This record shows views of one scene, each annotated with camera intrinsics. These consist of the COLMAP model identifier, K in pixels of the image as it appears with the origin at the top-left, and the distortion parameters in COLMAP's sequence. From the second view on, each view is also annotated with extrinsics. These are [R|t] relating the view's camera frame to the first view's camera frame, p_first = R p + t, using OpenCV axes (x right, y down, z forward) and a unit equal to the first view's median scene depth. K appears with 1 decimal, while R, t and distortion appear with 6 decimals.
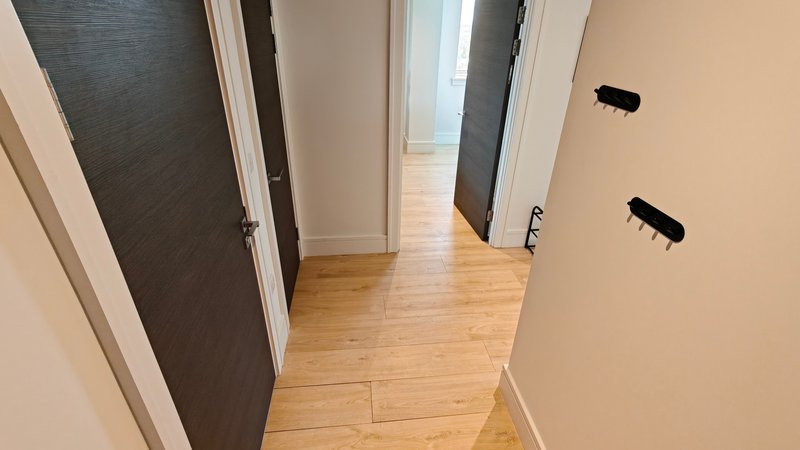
lens RADIAL K [[372.9, 0, 398.7], [0, 372.9, 222.8], [0, 0, 1]] dist [0.002730, 0.001564]
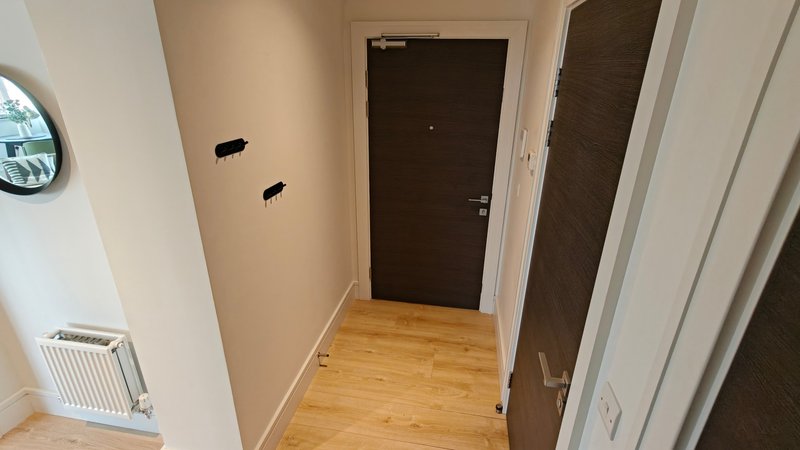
lens RADIAL K [[372.9, 0, 404.0], [0, 372.9, 225.9], [0, 0, 1]] dist [0.002730, 0.001564]
pose [[-0.961112, -0.139472, 0.238352, -0.347007], [0.094891, 0.643756, 0.759325, -1.081120], [-0.259344, 0.752413, -0.605487, 1.818514]]
